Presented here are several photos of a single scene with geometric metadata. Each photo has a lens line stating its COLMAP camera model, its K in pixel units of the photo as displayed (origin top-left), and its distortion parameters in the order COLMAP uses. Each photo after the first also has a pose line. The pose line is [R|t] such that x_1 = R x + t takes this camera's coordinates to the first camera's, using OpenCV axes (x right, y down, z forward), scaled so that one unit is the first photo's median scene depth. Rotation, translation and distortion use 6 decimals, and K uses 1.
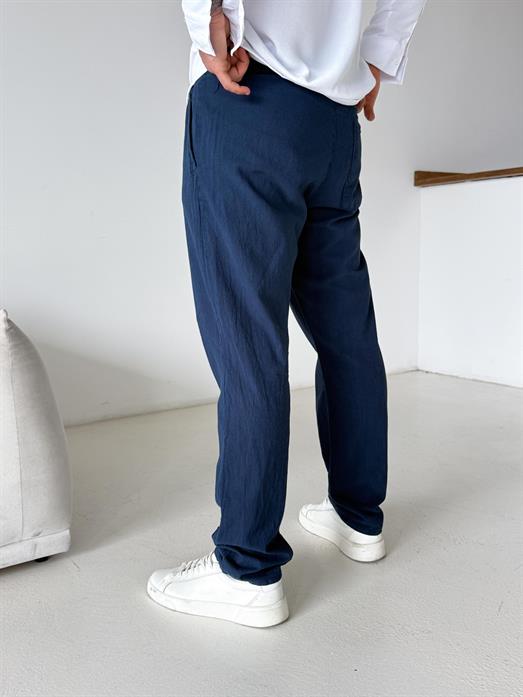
lens RADIAL K [[644.3, 0, 257.3], [0, 644.3, 351.8], [0, 0, 1]] dist [0.035341, -0.102334]
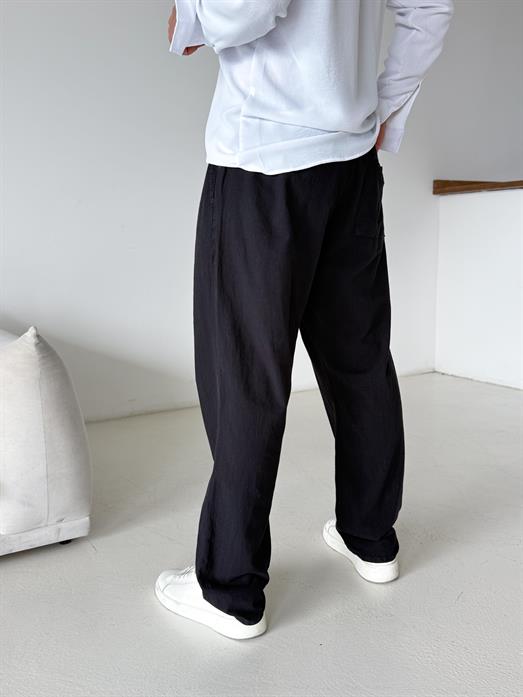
lens RADIAL K [[644.3, 0, 263.6], [0, 644.3, 349.4], [0, 0, 1]] dist [0.035341, -0.102334]
pose [[0.998353, 0.014384, -0.055538, 0.079344], [-0.013748, 0.999836, 0.011817, -0.040404], [0.055699, -0.011034, 0.998387, -0.126936]]
